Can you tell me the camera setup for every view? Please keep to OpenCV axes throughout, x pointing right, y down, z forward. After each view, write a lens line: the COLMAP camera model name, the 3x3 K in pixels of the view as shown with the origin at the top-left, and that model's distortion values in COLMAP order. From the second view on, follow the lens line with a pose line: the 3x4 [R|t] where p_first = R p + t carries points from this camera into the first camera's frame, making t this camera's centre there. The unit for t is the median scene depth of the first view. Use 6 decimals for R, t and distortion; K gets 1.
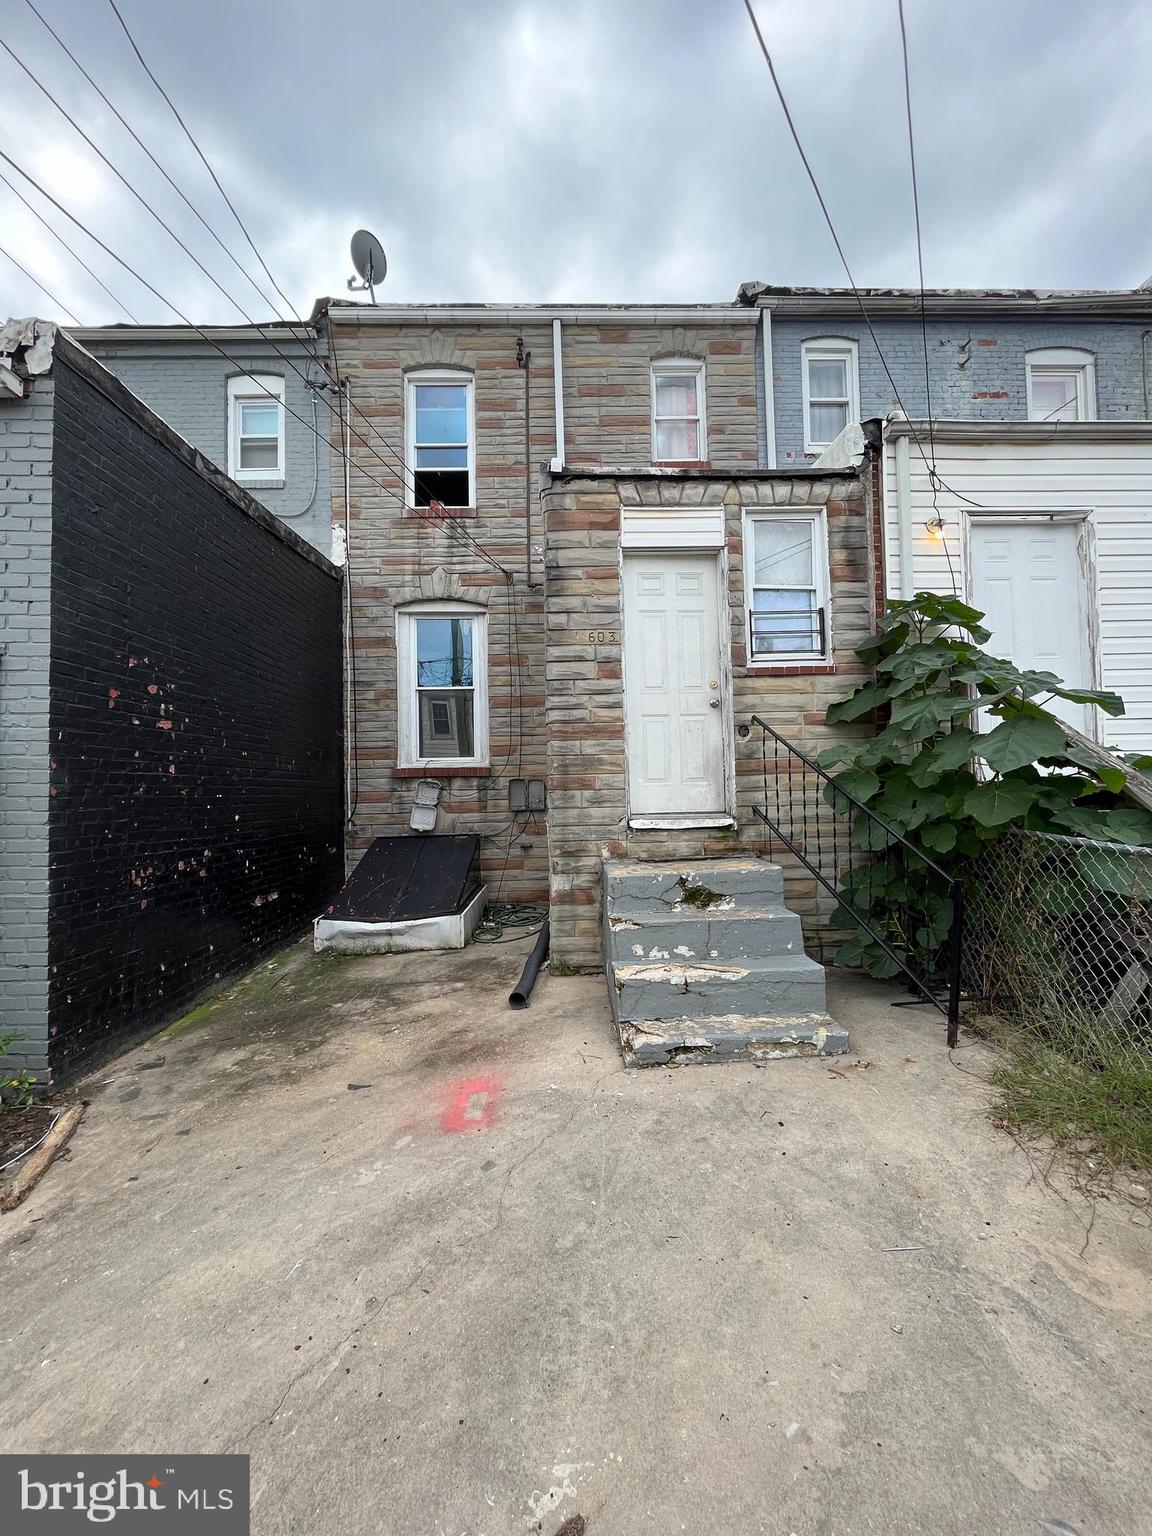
lens RADIAL K [[615.6, 0, 579.6], [0, 615.6, 768.3], [0, 0, 1]] dist [-0.006050, 0.000672]
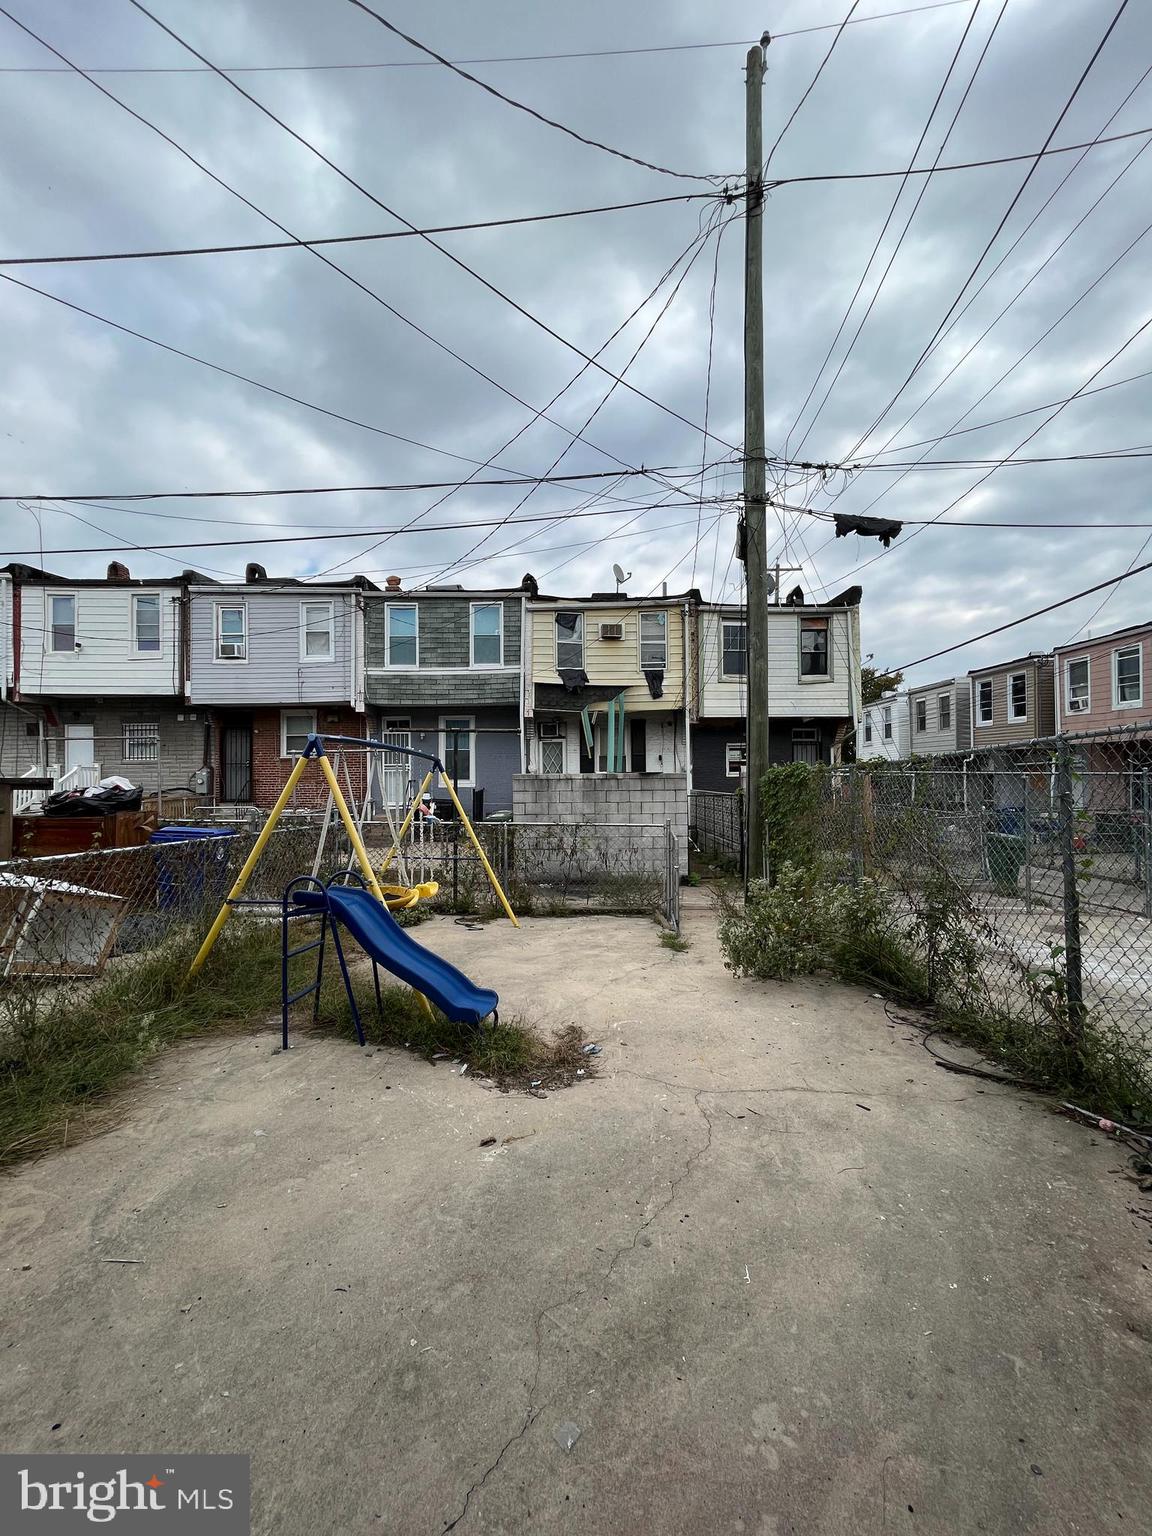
lens RADIAL K [[615.6, 0, 576.0], [0, 615.6, 772.7], [0, 0, 1]] dist [-0.006050, 0.000672]
pose [[-0.999533, 0.027799, -0.012687, -0.201854], [0.028380, 0.998435, -0.048184, 0.066070], [0.011328, -0.048522, -0.998758, 1.952985]]
